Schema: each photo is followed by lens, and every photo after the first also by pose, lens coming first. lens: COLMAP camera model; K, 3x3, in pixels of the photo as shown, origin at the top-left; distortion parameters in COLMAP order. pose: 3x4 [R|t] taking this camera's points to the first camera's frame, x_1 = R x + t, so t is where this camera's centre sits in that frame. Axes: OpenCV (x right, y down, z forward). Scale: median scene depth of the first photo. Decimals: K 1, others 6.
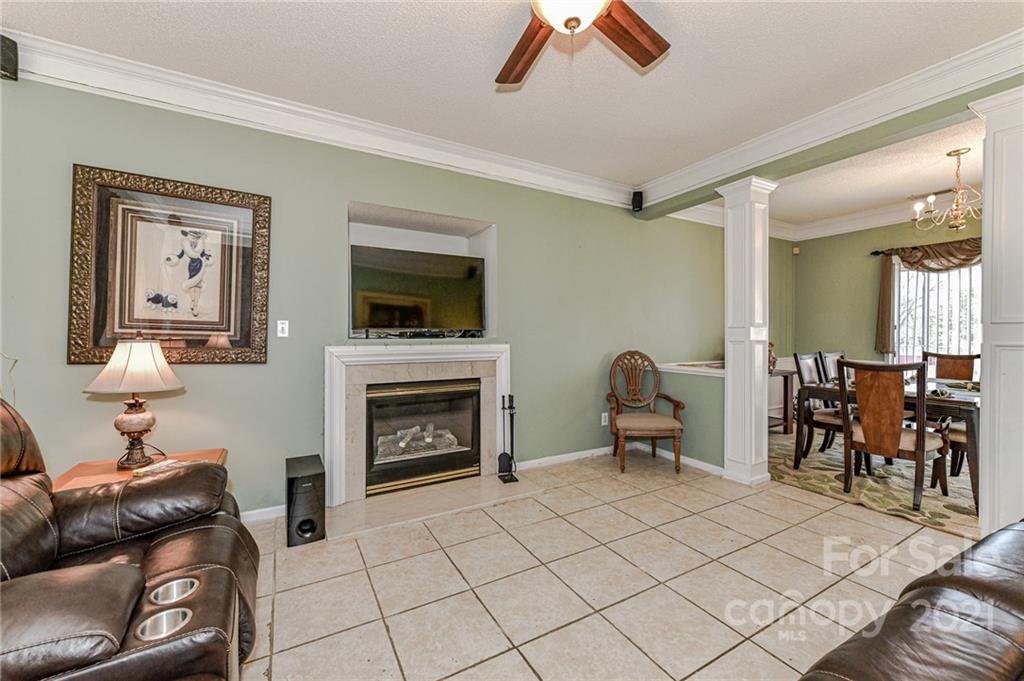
lens RADIAL K [[399.6, 0, 508.6], [0, 399.6, 337.2], [0, 0, 1]] dist [-0.000909, -0.000356]
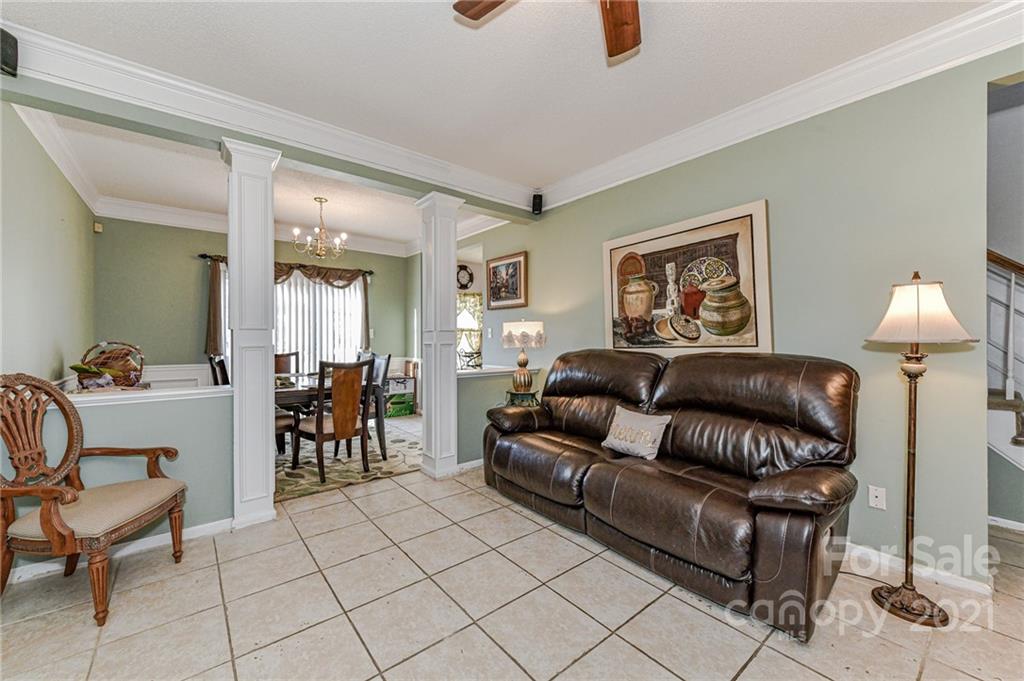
lens RADIAL K [[399.6, 0, 508.6], [0, 399.6, 337.2], [0, 0, 1]] dist [-0.000909, -0.000356]
pose [[-0.177561, -0.000577, 0.984110, -0.289109], [0.005513, 0.999984, 0.001581, -0.007307], [-0.984094, 0.005706, -0.177555, 0.625552]]
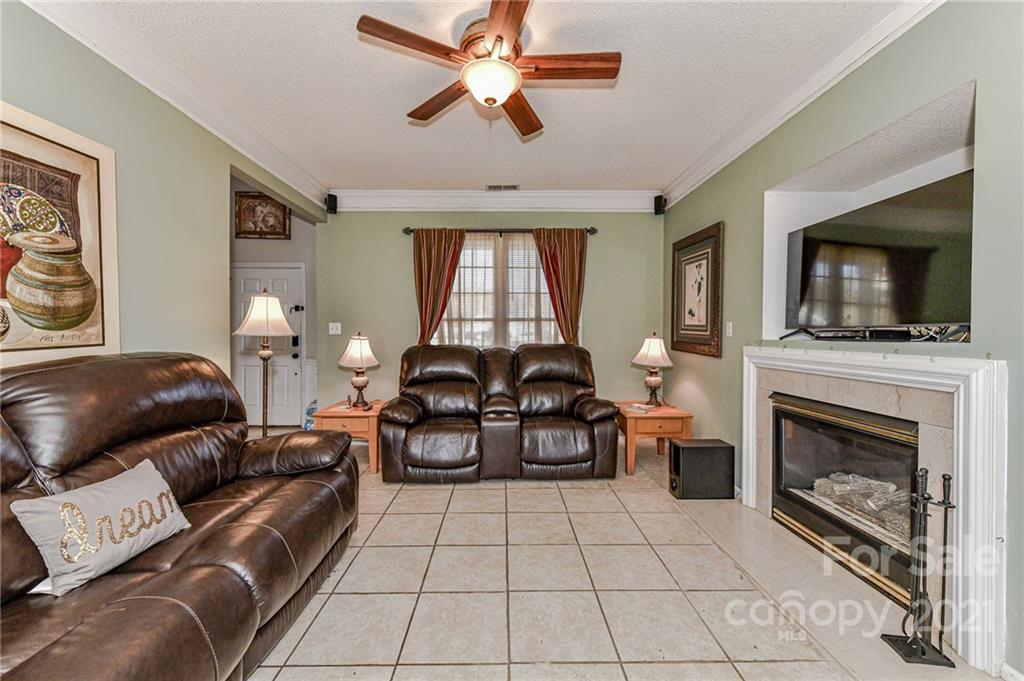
lens RADIAL K [[399.6, 0, 508.6], [0, 399.6, 337.2], [0, 0, 1]] dist [-0.000909, -0.000356]
pose [[-0.473139, 0.008518, -0.880947, 0.607101], [-0.006734, 0.999889, 0.013285, -0.008044], [0.880962, 0.012218, -0.473029, 0.782864]]
